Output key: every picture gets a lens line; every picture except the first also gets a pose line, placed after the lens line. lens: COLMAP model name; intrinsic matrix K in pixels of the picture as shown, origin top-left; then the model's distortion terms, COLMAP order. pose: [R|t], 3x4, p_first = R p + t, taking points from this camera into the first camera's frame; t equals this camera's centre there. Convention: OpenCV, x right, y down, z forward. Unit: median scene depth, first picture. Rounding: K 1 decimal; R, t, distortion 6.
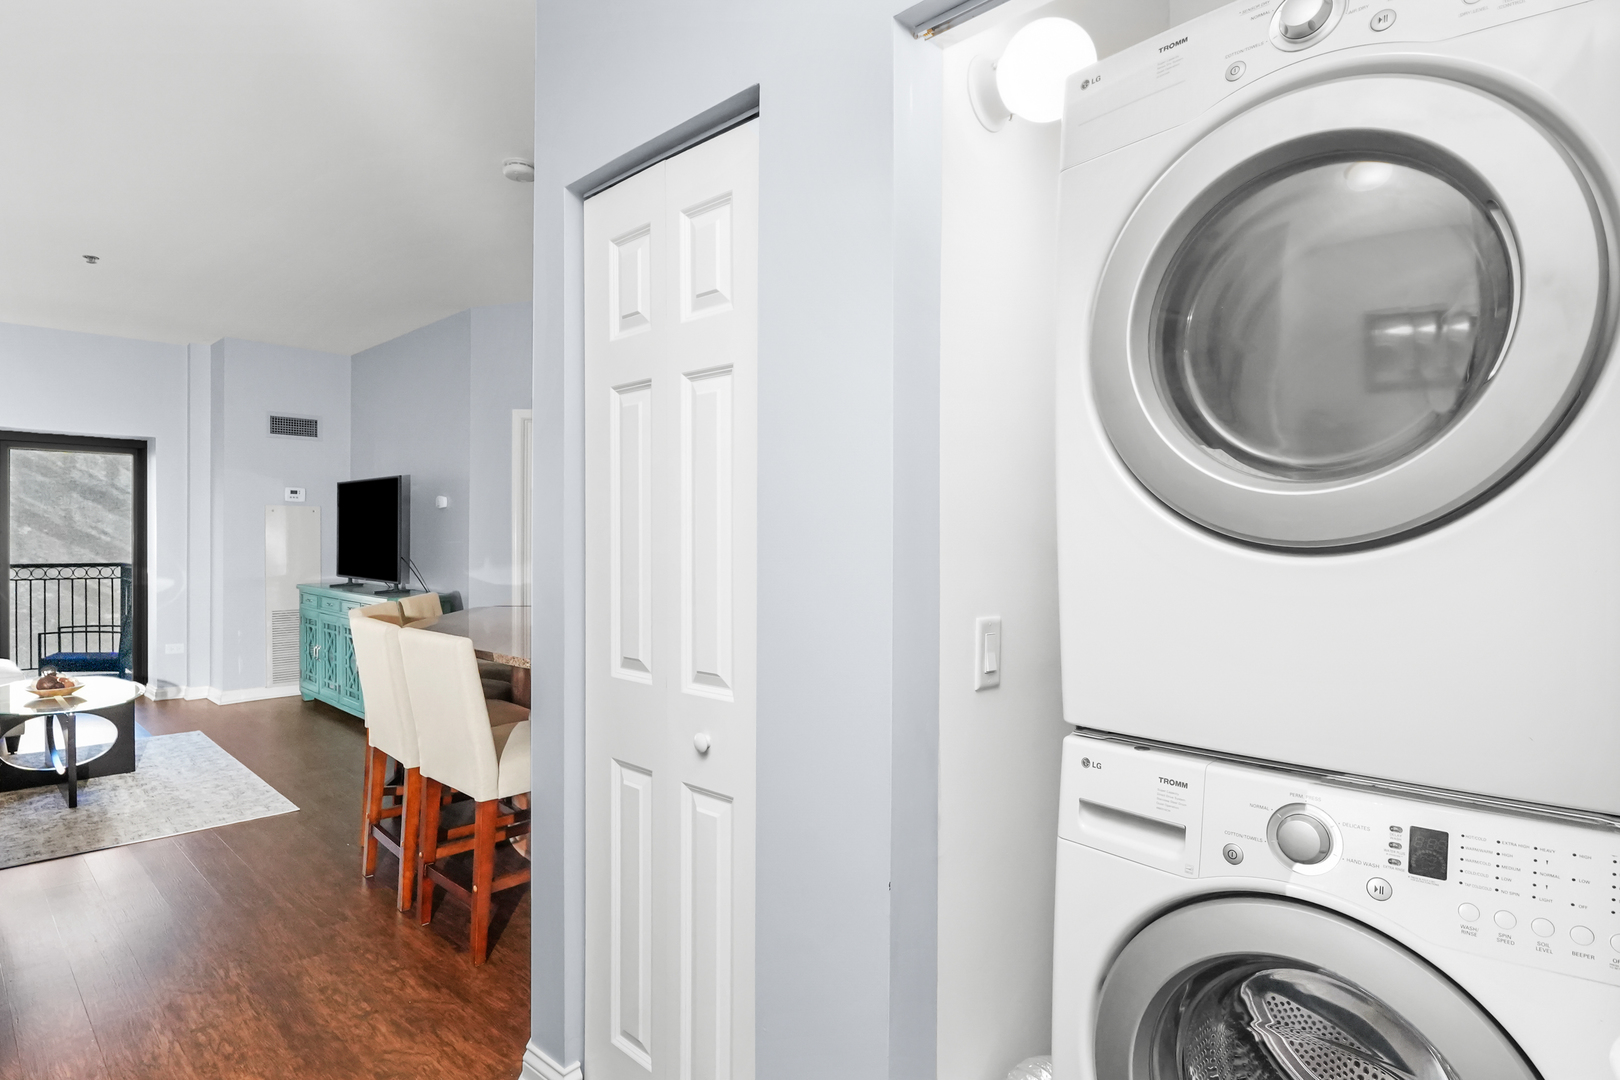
lens RADIAL K [[939.5, 0, 822.0], [0, 939.5, 552.3], [0, 0, 1]] dist [0.002724, -0.001975]
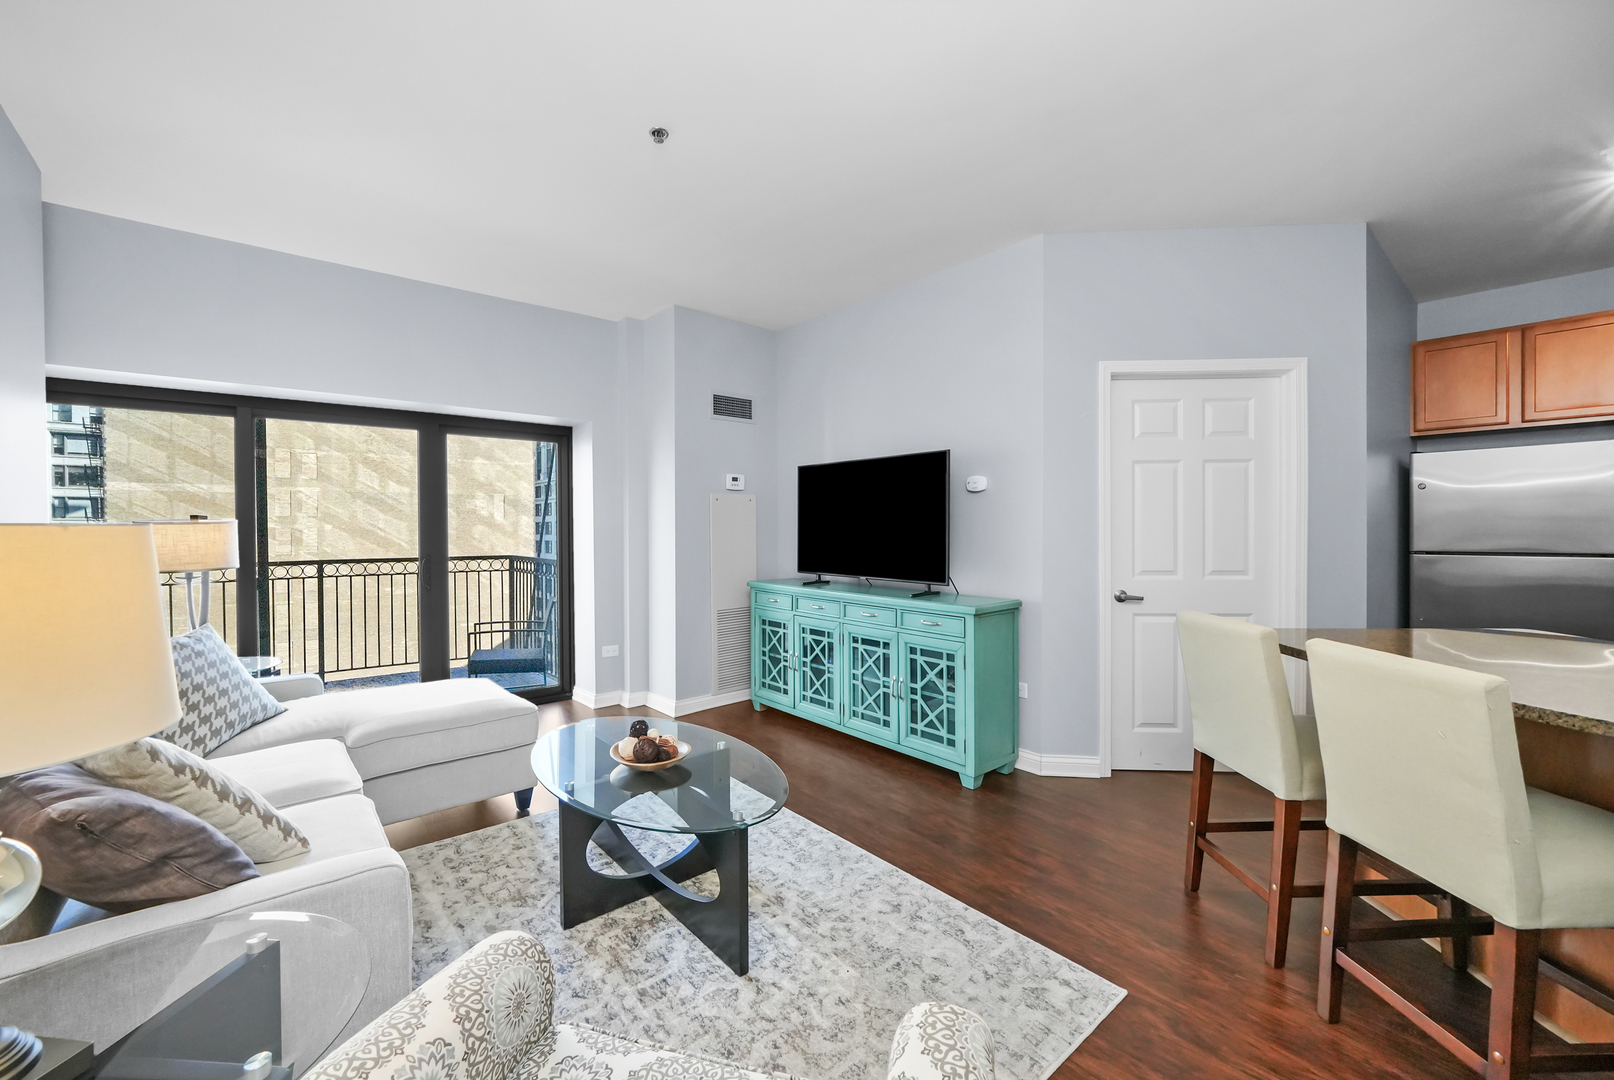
lens RADIAL K [[658.9, 0, 810.7], [0, 658.9, 534.0], [0, 0, 1]] dist [-0.014370, 0.000445]
pose [[0.998986, -0.009323, -0.044038, -0.466250], [0.009082, 0.999943, -0.005673, -0.006442], [0.044088, 0.005267, 0.999014, 0.371716]]
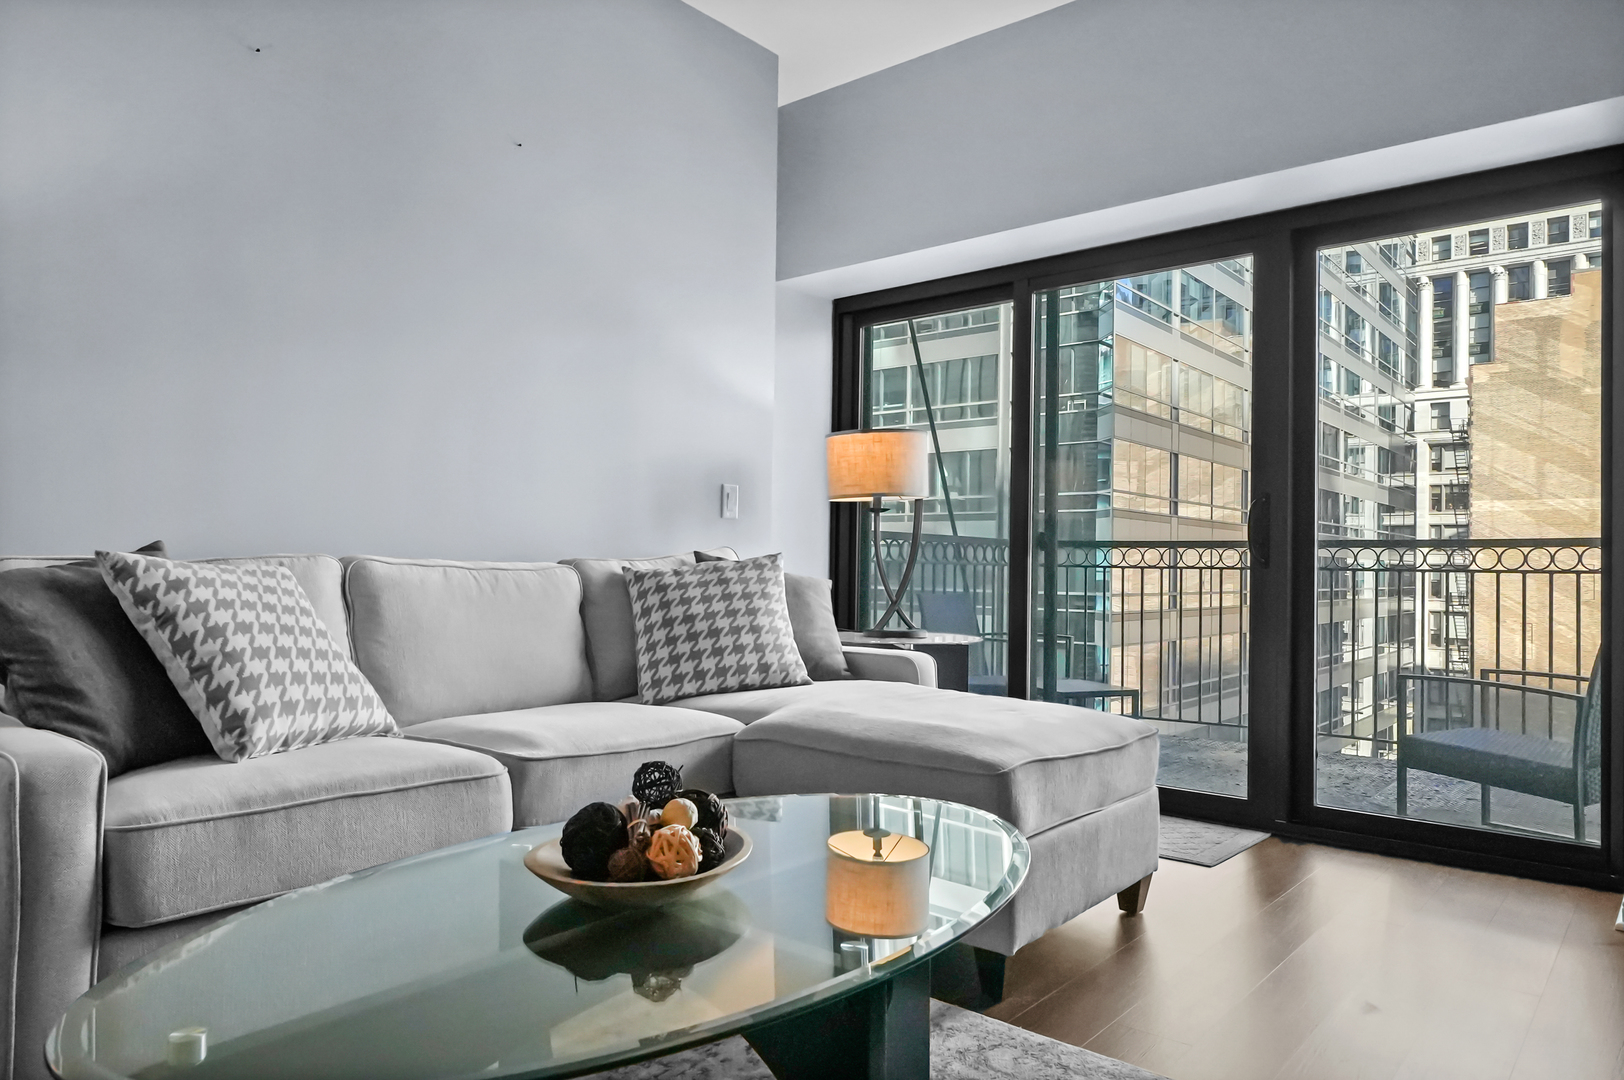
lens RADIAL K [[1069.4, 0, 807.0], [0, 1069.4, 537.2], [0, 0, 1]] dist [0.009263, -0.002788]
pose [[0.105776, -0.031092, -0.993904, -0.375125], [-0.030074, 0.998954, -0.034451, 0.047921], [0.993935, 0.033535, 0.104730, 0.688327]]
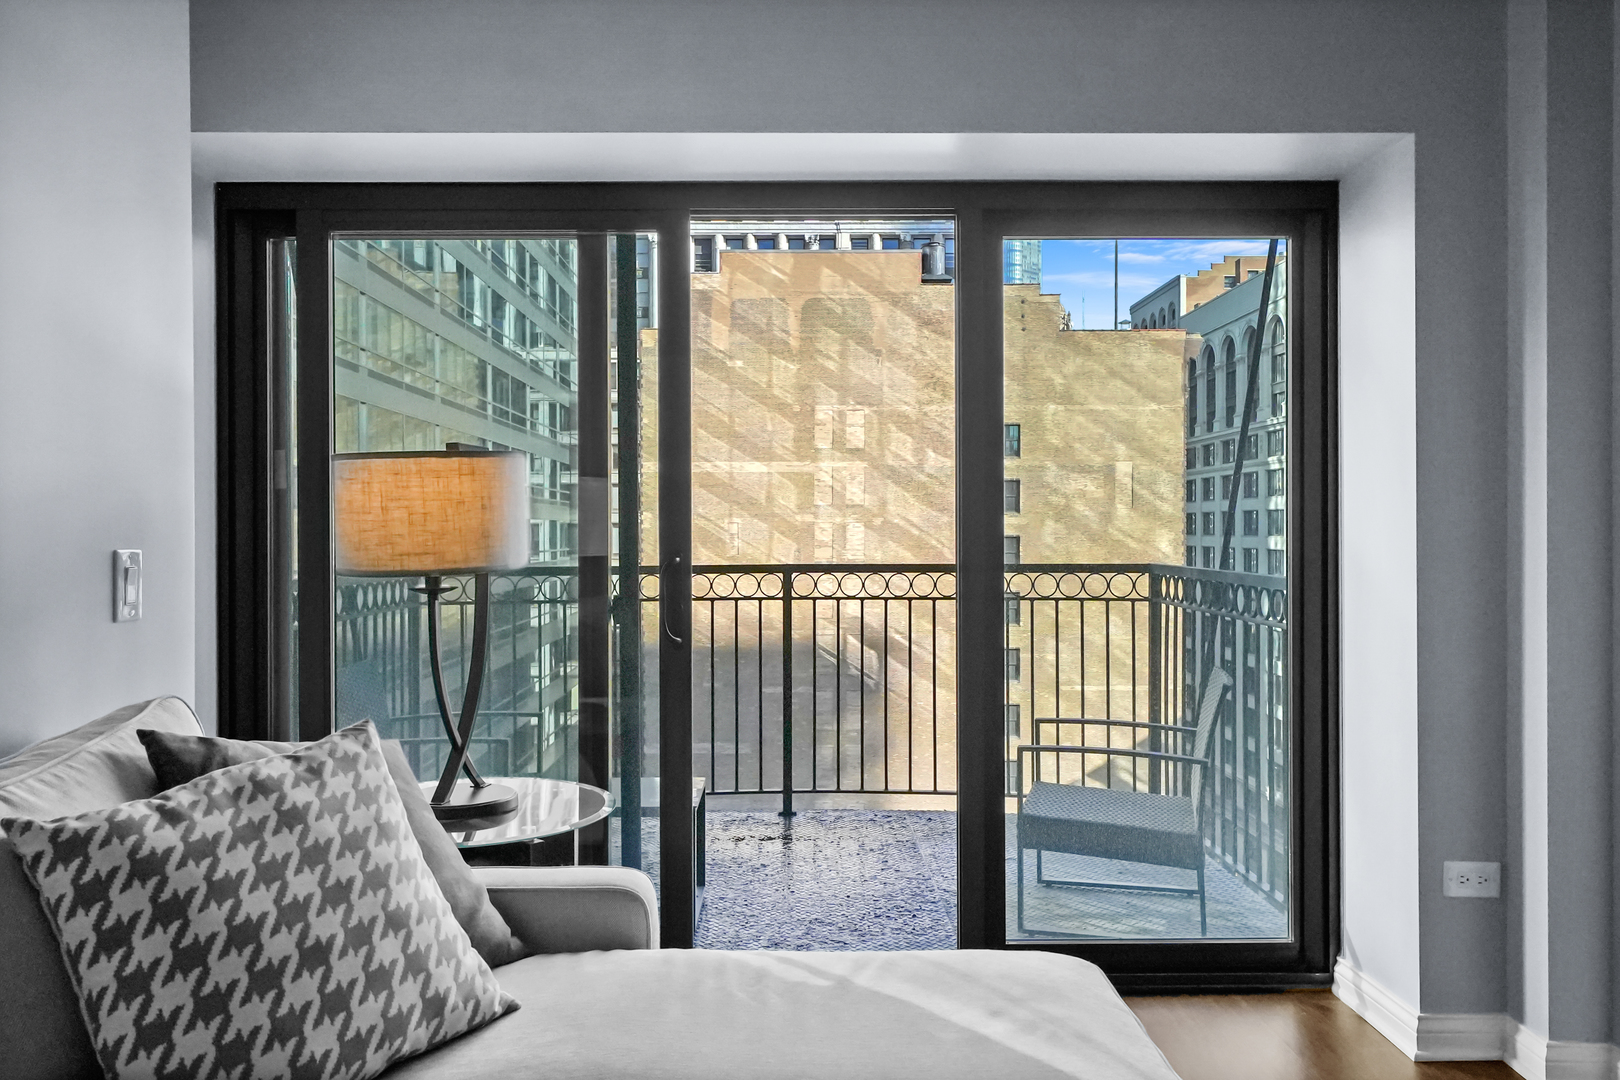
lens RADIAL K [[1186.9, 0, 809.3], [0, 1186.9, 537.3], [0, 0, 1]] dist [0.008792, -0.003910]
pose [[0.735403, -0.002170, -0.677626, -0.593982], [-0.003550, 0.999969, -0.007056, 0.003463], [0.677621, 0.007595, 0.735373, 0.607486]]
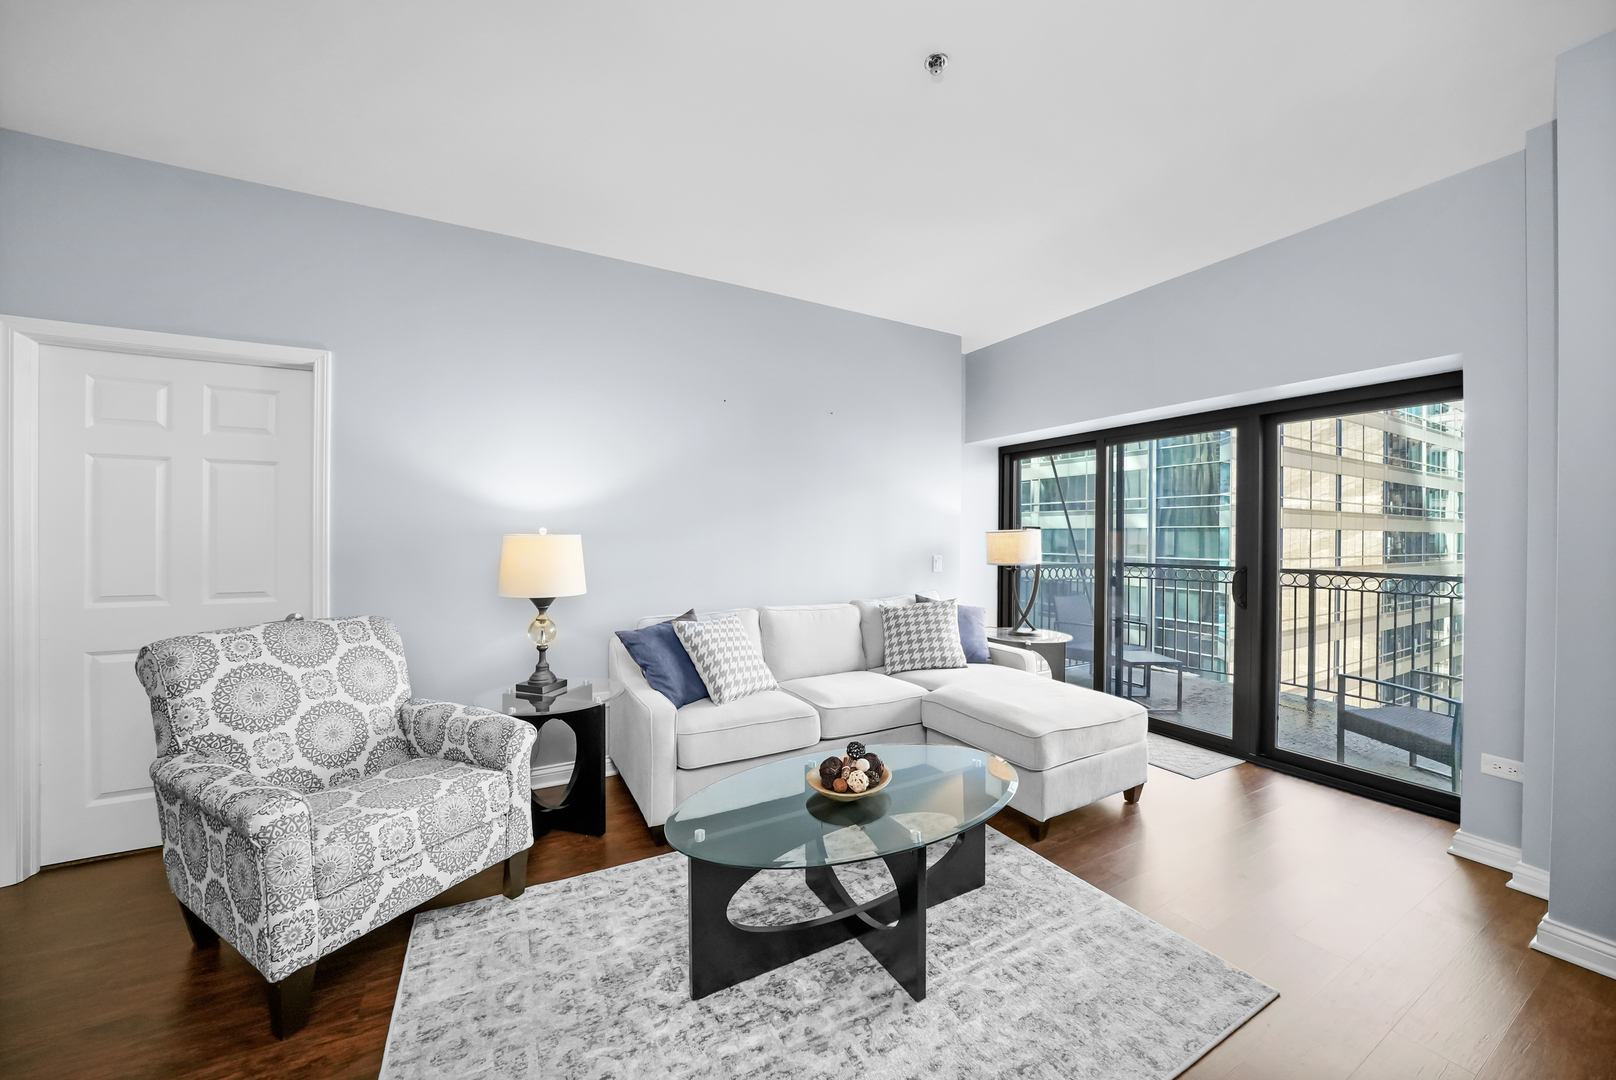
lens RADIAL K [[589.3, 0, 800.0], [0, 589.3, 533.8], [0, 0, 1]] dist [-0.020974, 0.002105]
pose [[-0.265256, -0.004536, -0.964167, -0.298124], [-0.021710, 0.999763, 0.001270, -0.014108], [0.963933, 0.021269, -0.265292, 0.728249]]
